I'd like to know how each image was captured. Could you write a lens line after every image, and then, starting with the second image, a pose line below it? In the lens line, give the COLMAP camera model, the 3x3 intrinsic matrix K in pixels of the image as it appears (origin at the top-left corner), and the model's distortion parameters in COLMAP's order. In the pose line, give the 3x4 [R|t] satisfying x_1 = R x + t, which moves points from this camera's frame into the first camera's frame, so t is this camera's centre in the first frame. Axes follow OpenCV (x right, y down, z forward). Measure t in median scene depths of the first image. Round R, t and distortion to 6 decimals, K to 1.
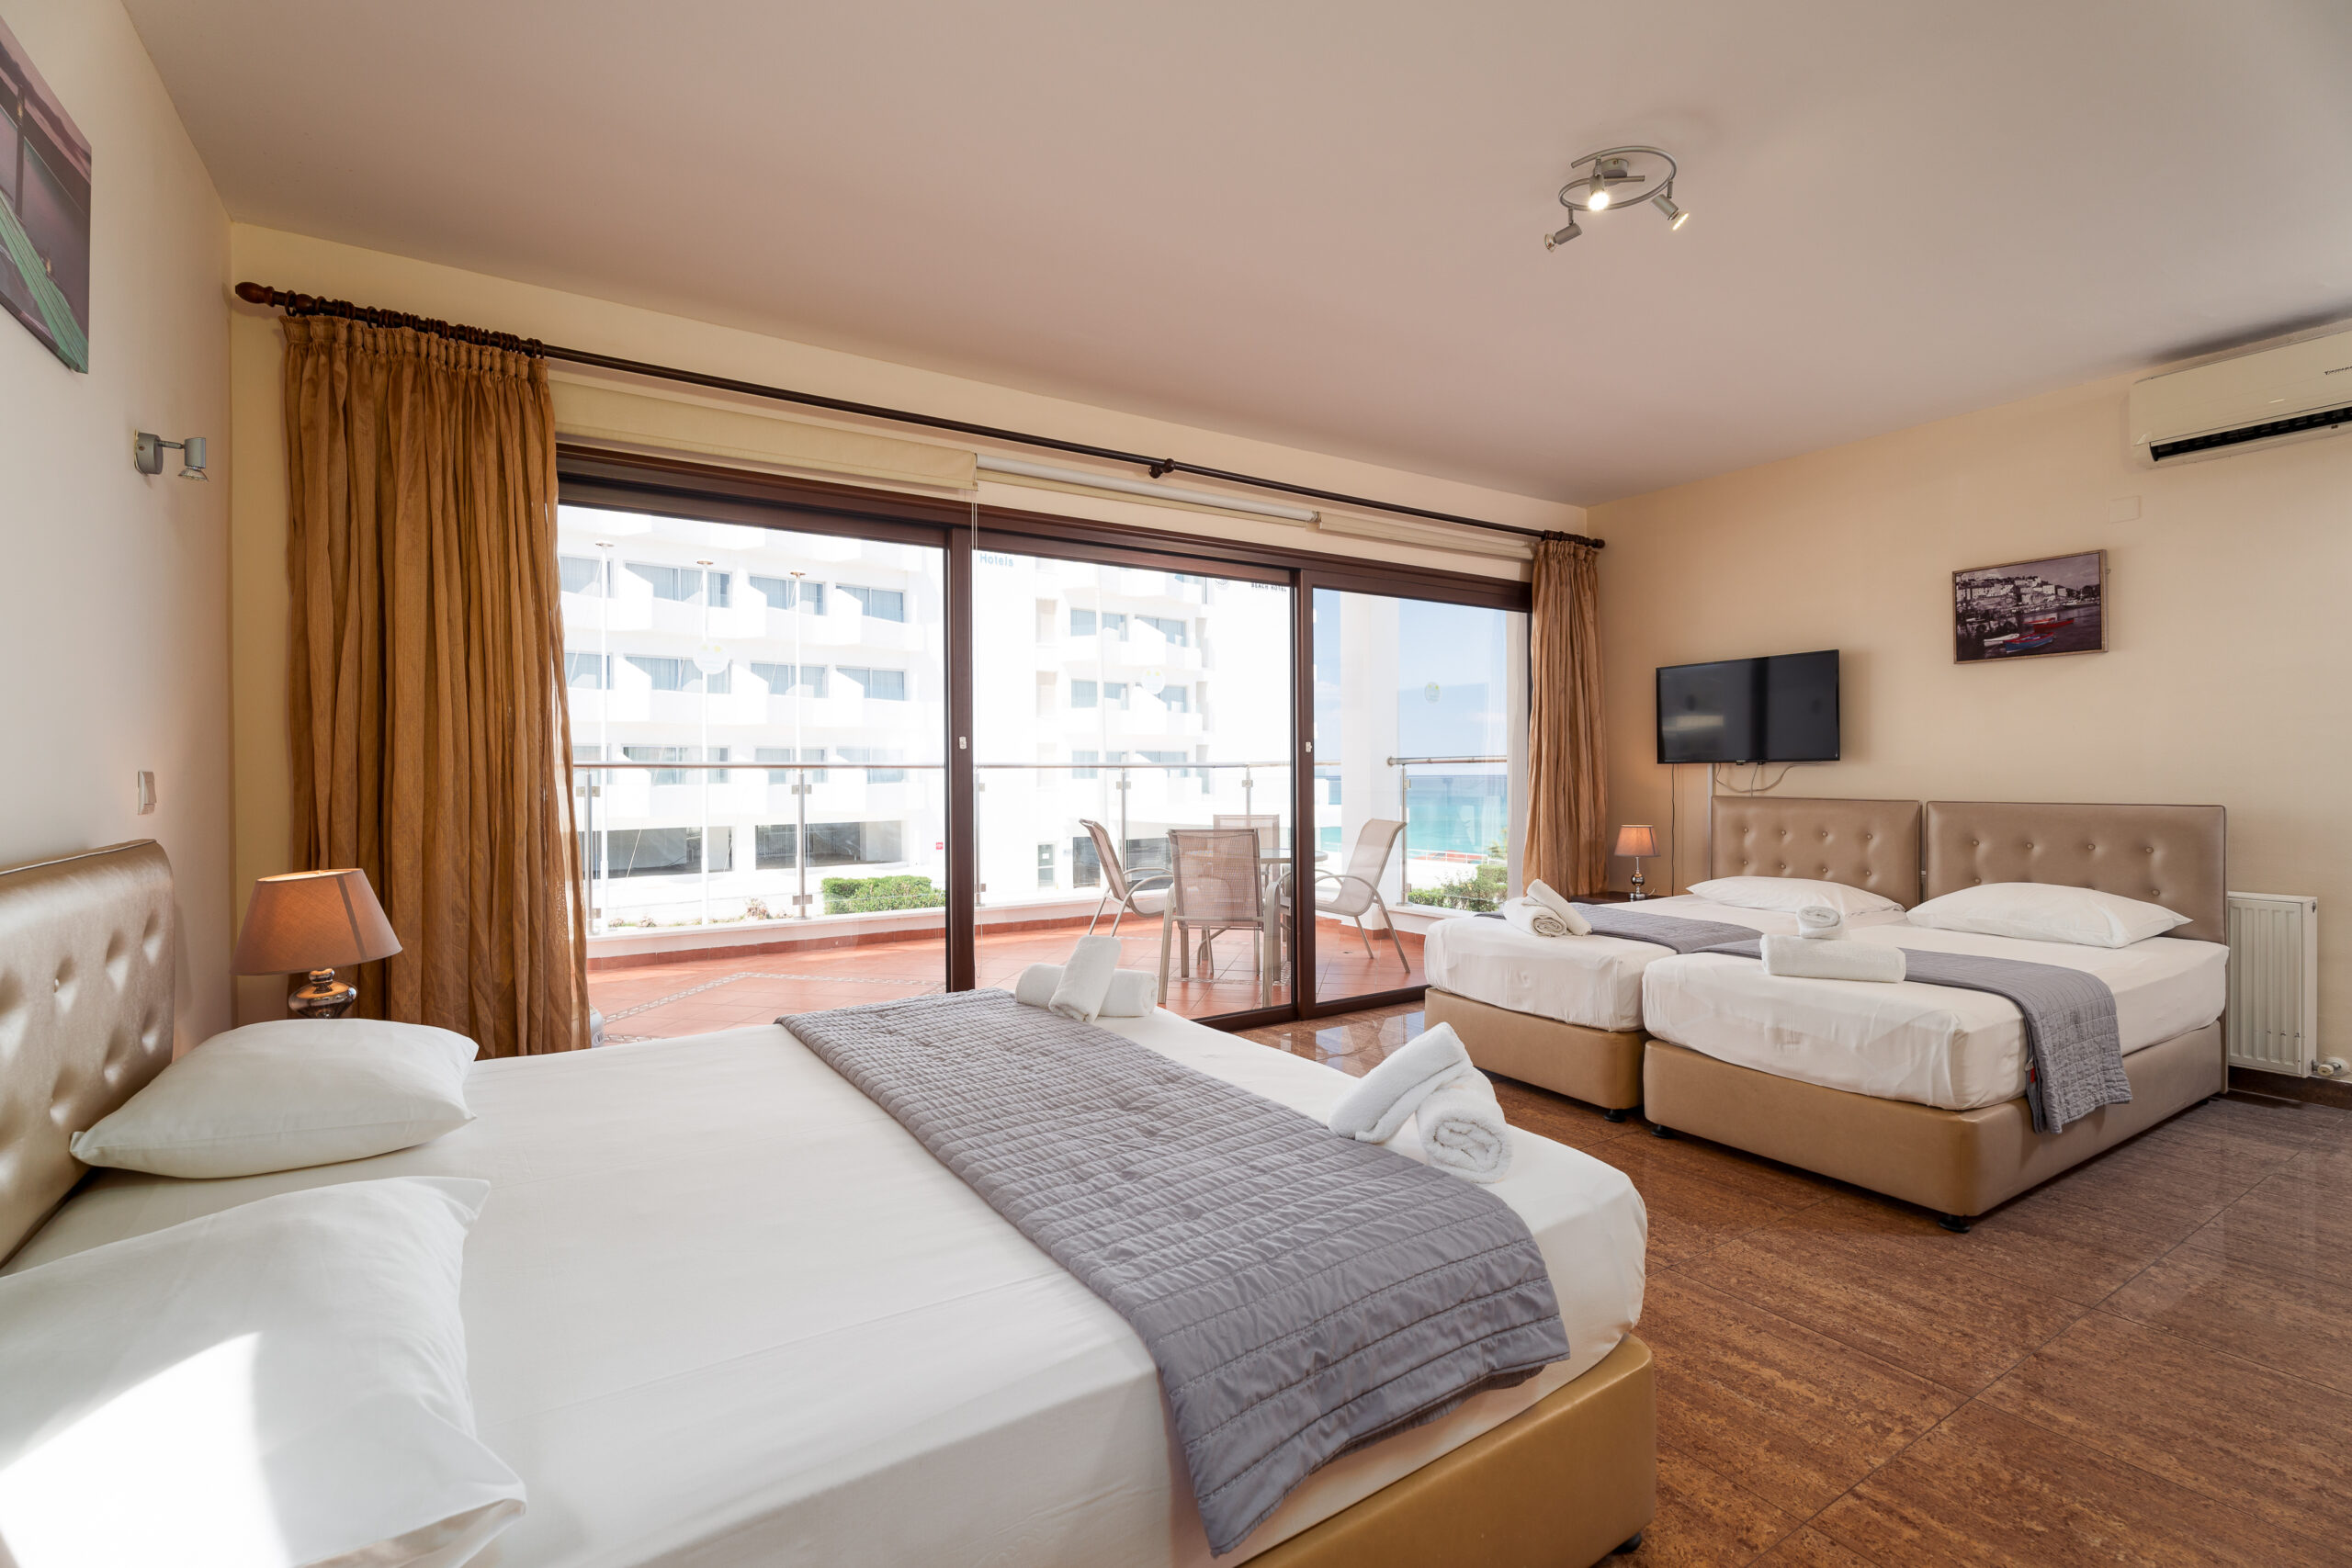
lens RADIAL K [[1015.8, 0, 1119.0], [0, 1015.8, 783.4], [0, 0, 1]] dist [0.000030, -0.001316]
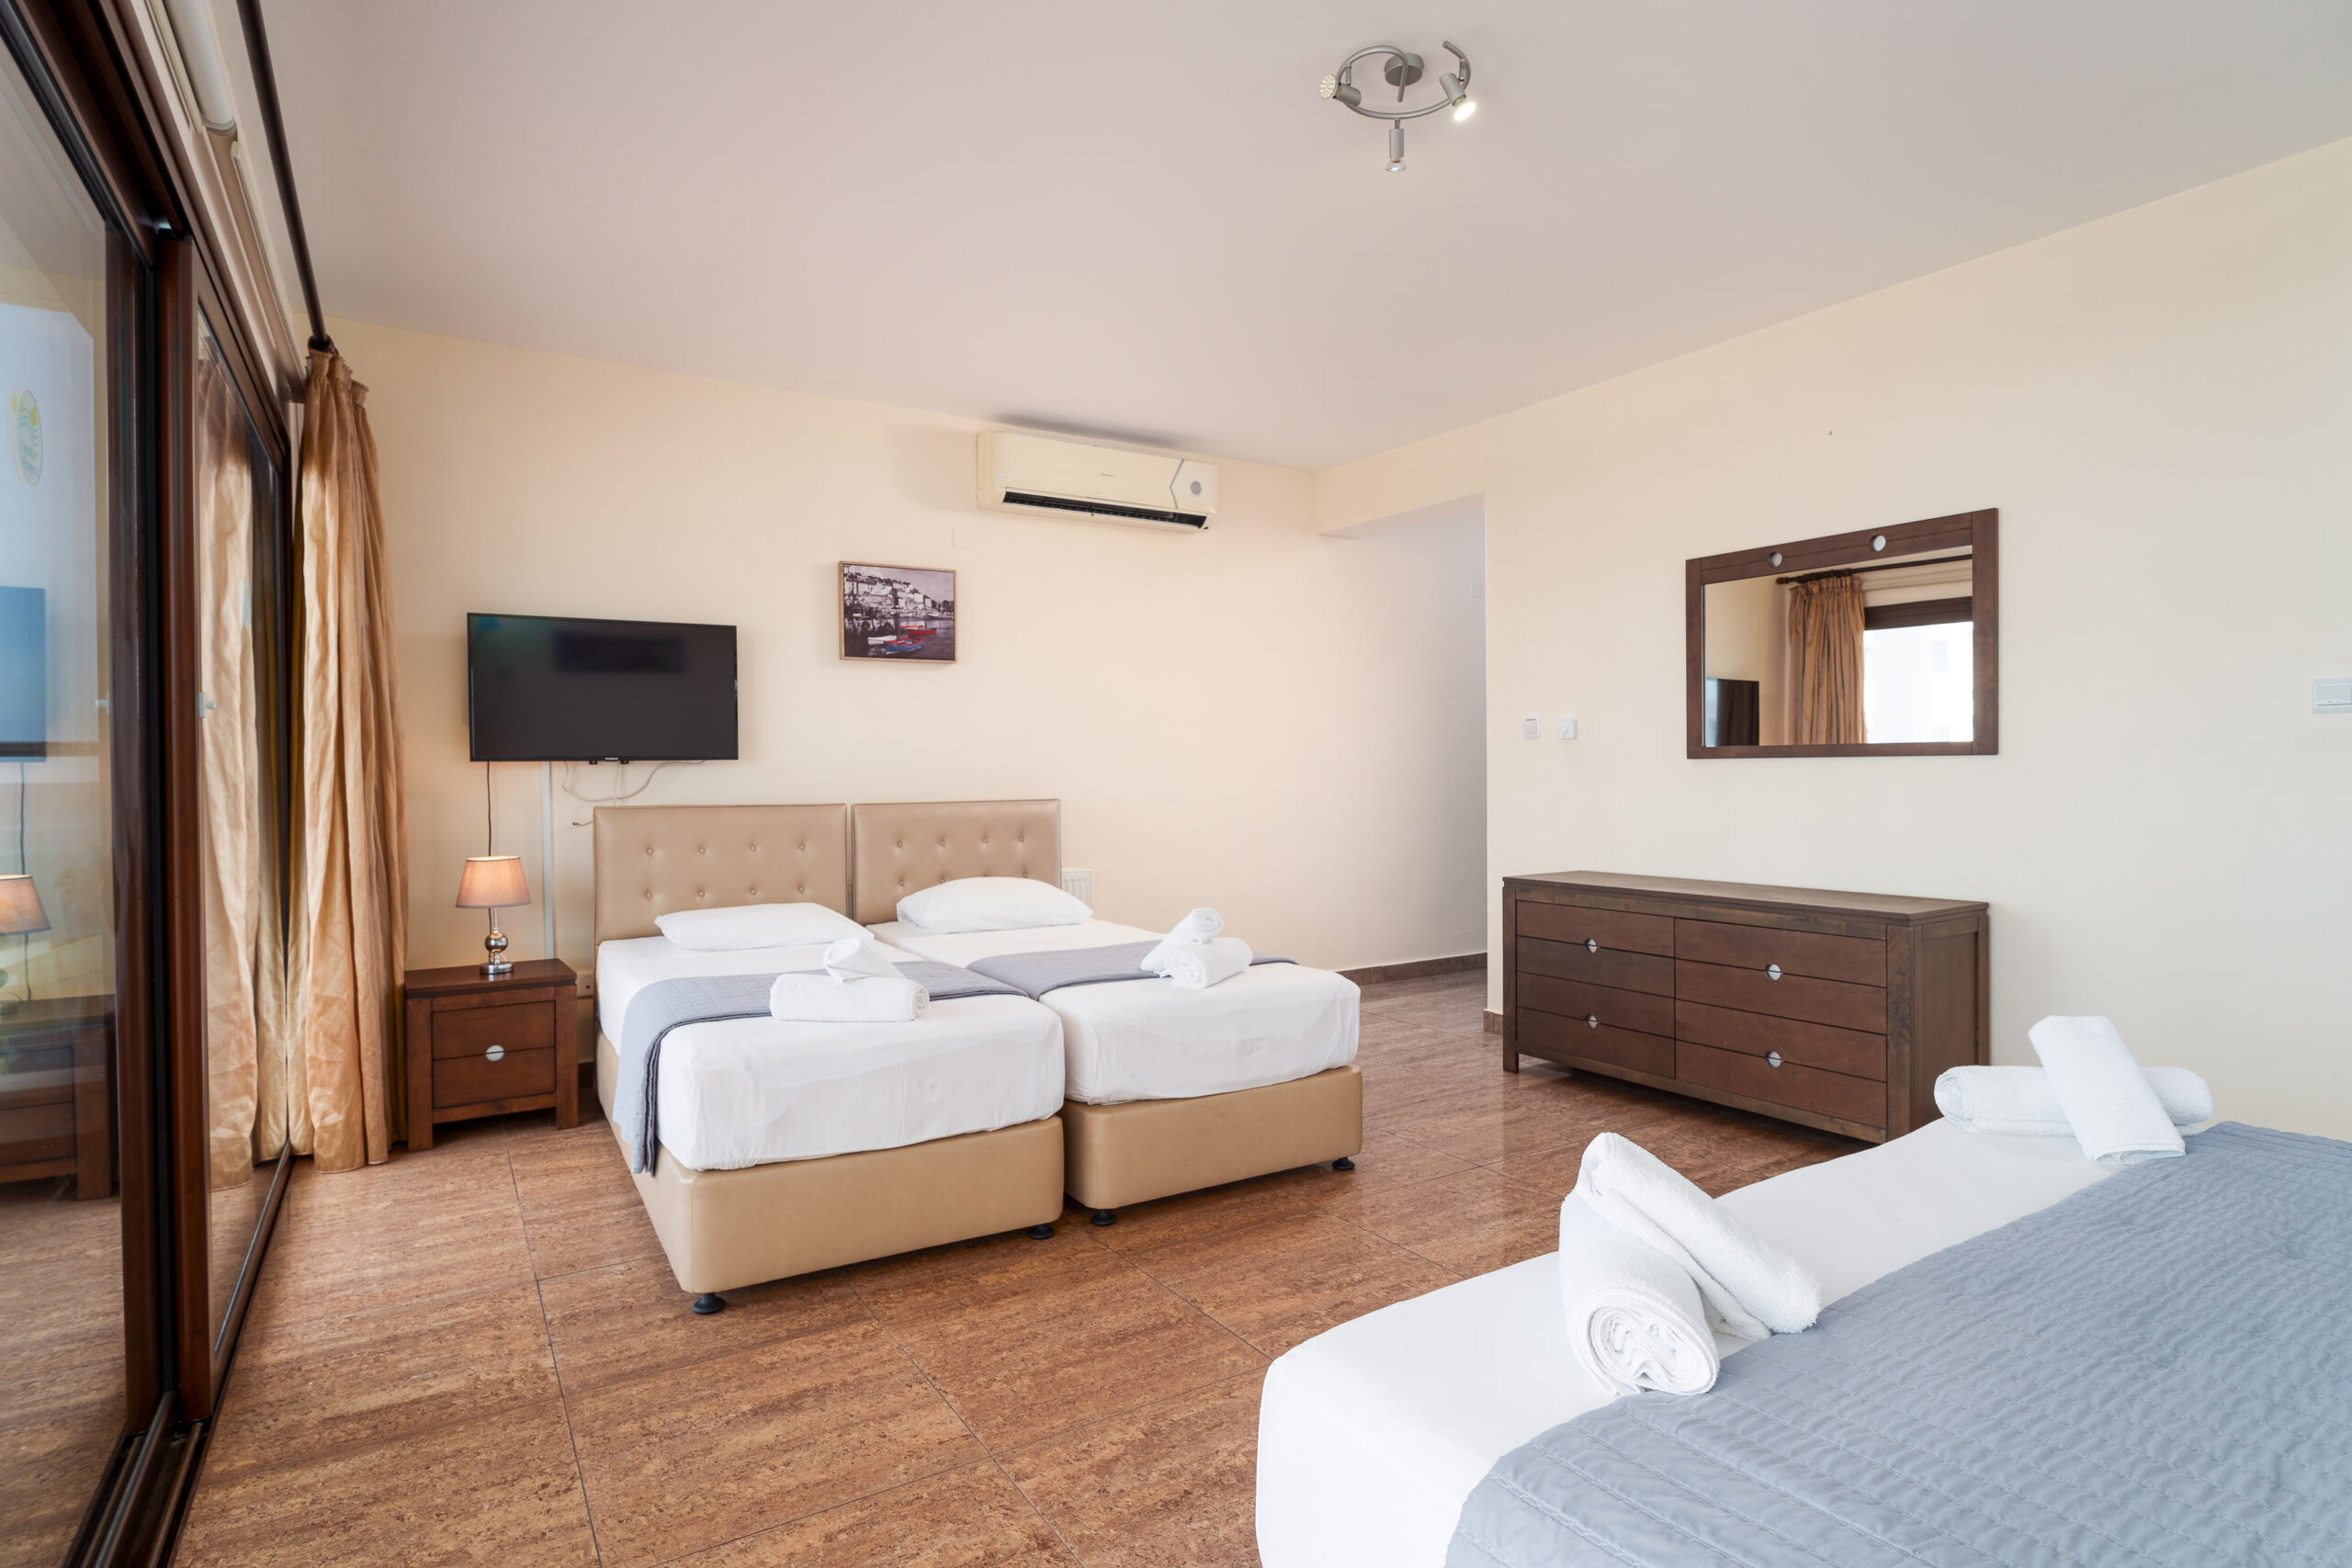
lens RADIAL K [[1212.3, 0, 1176.0], [0, 1212.3, 784.0], [0, 0, 1]] dist [-0.018985, 0.000237]
pose [[-0.029440, -0.008667, 0.999529, -0.331987], [0.016211, 0.999827, 0.009147, -0.006530], [-0.999435, 0.016472, -0.029294, 0.761017]]
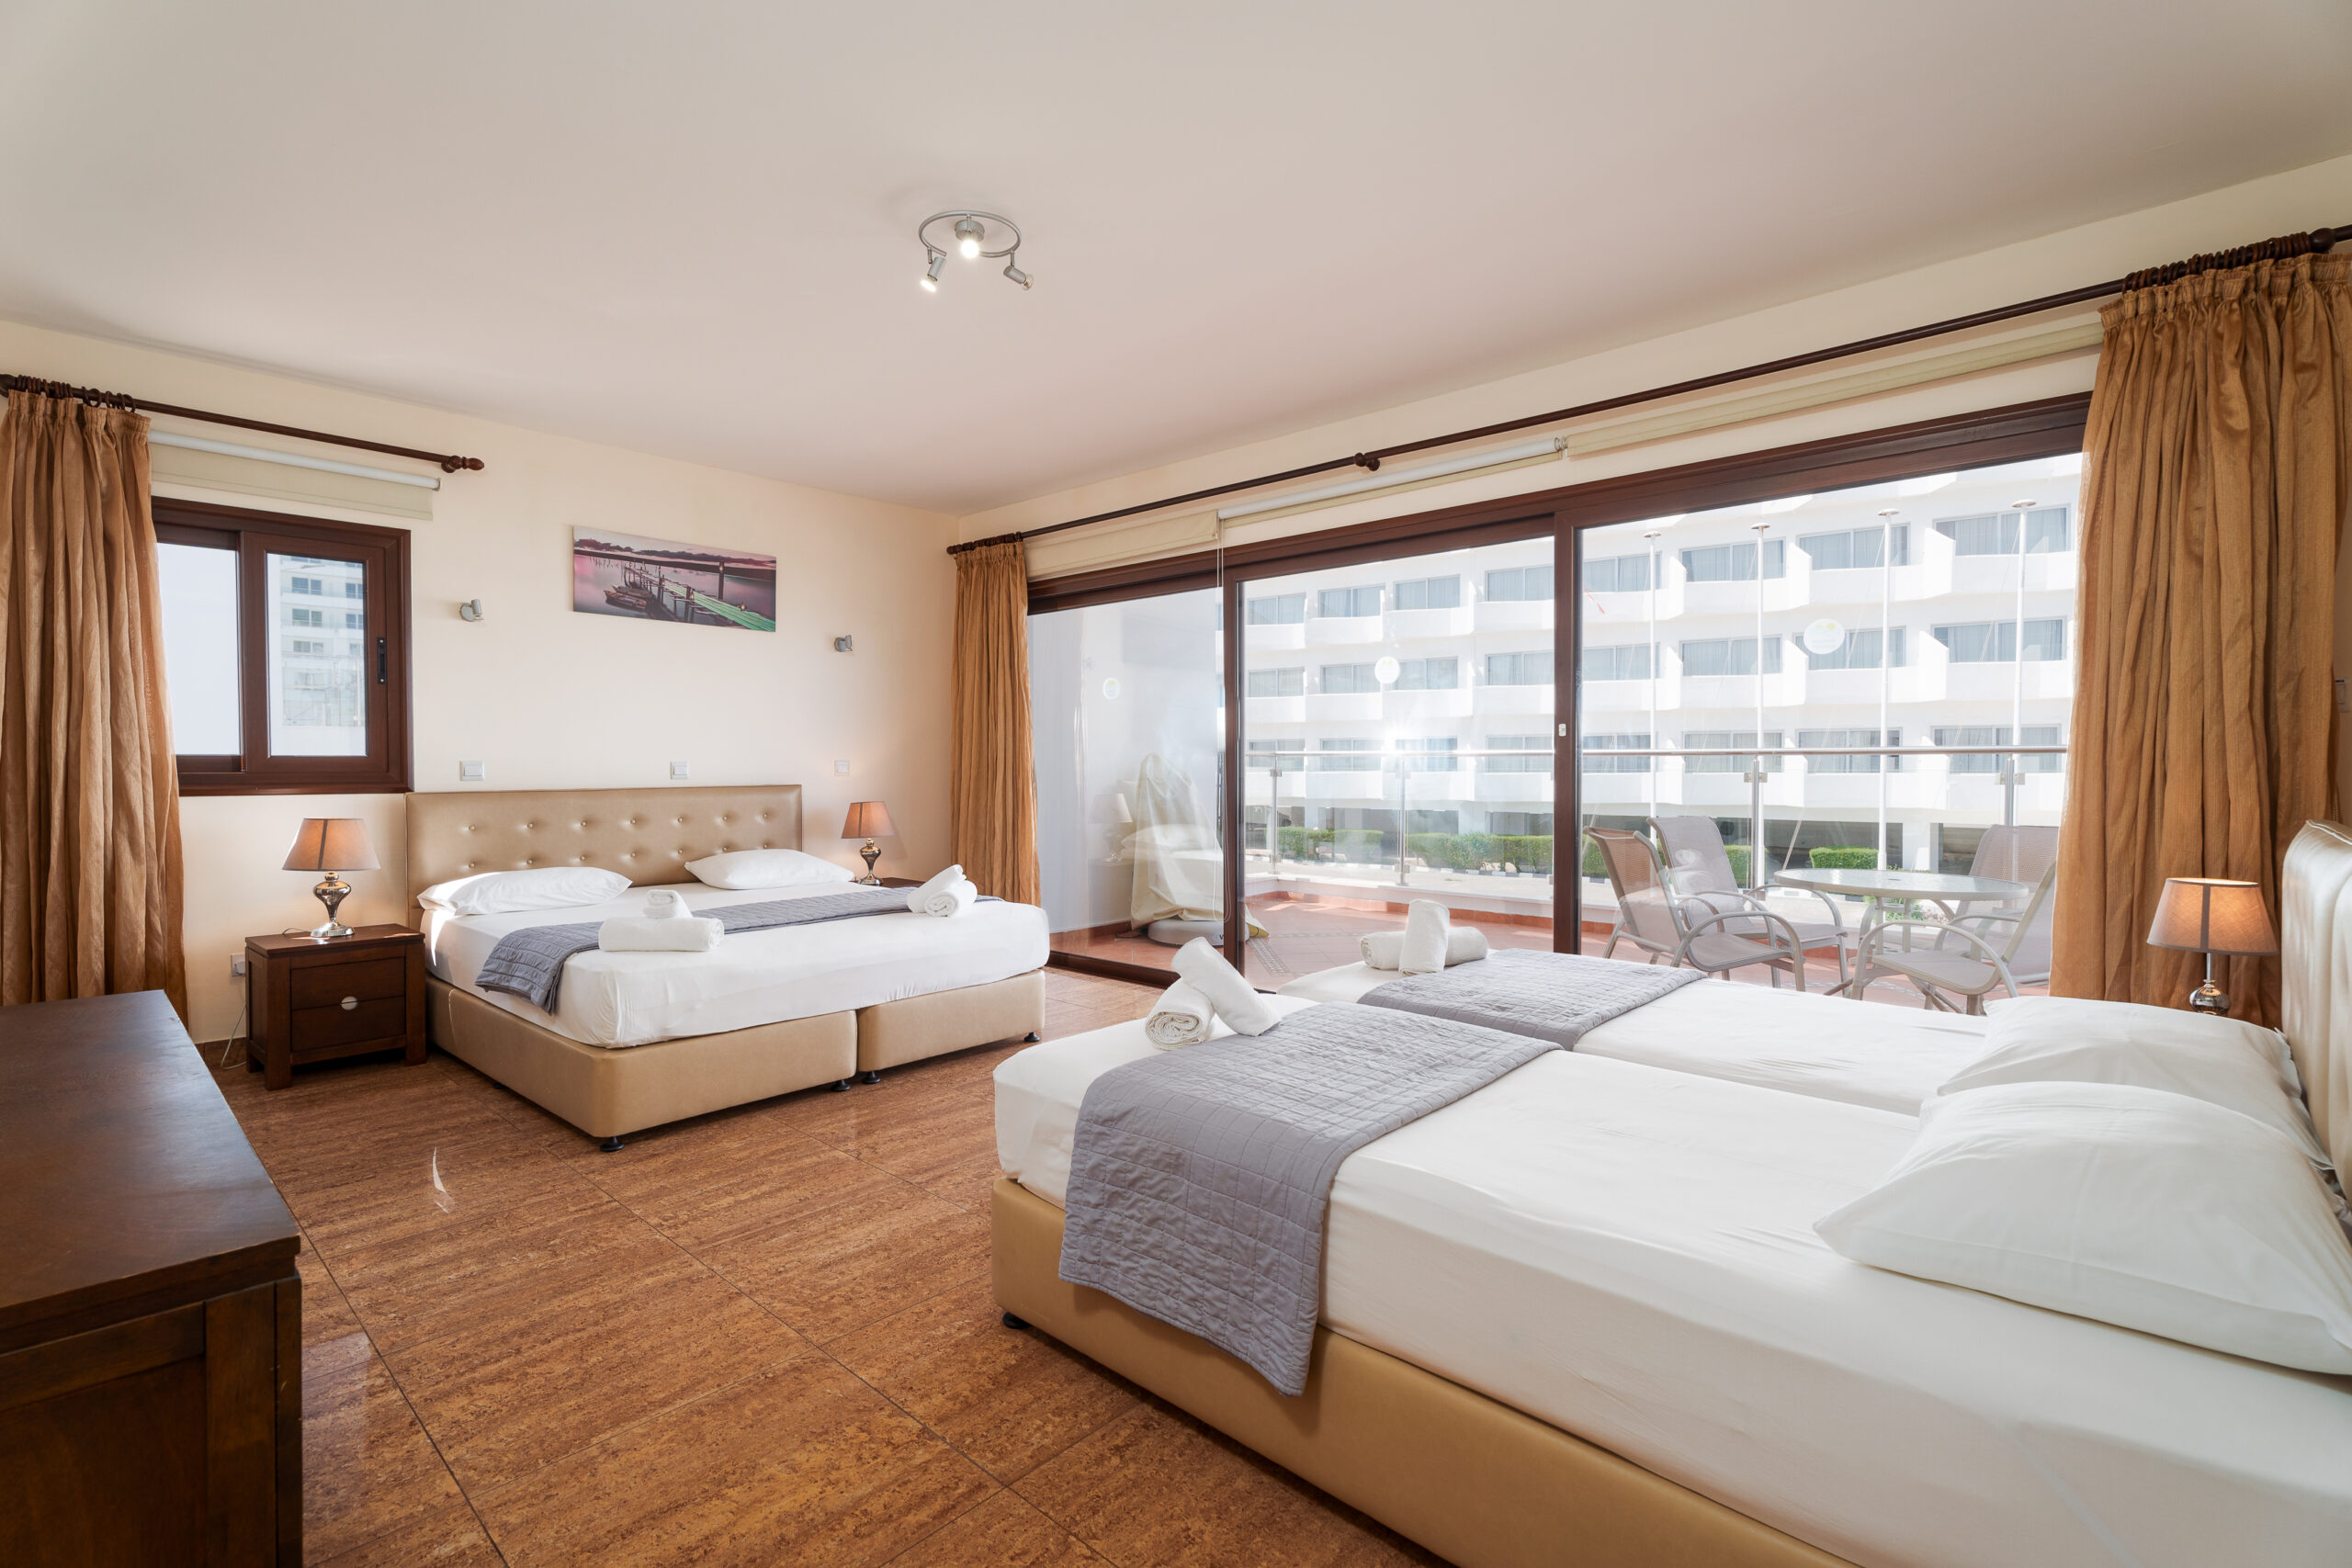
lens RADIAL K [[1031.5, 0, 1176.0], [0, 1031.5, 784.0], [0, 0, 1]] dist [0.028352, 0.000142]
pose [[0.295068, 0.025529, -0.955135, 1.030902], [-0.010310, 0.999670, 0.023535, -0.012524], [0.955421, 0.002903, 0.295233, 0.542809]]
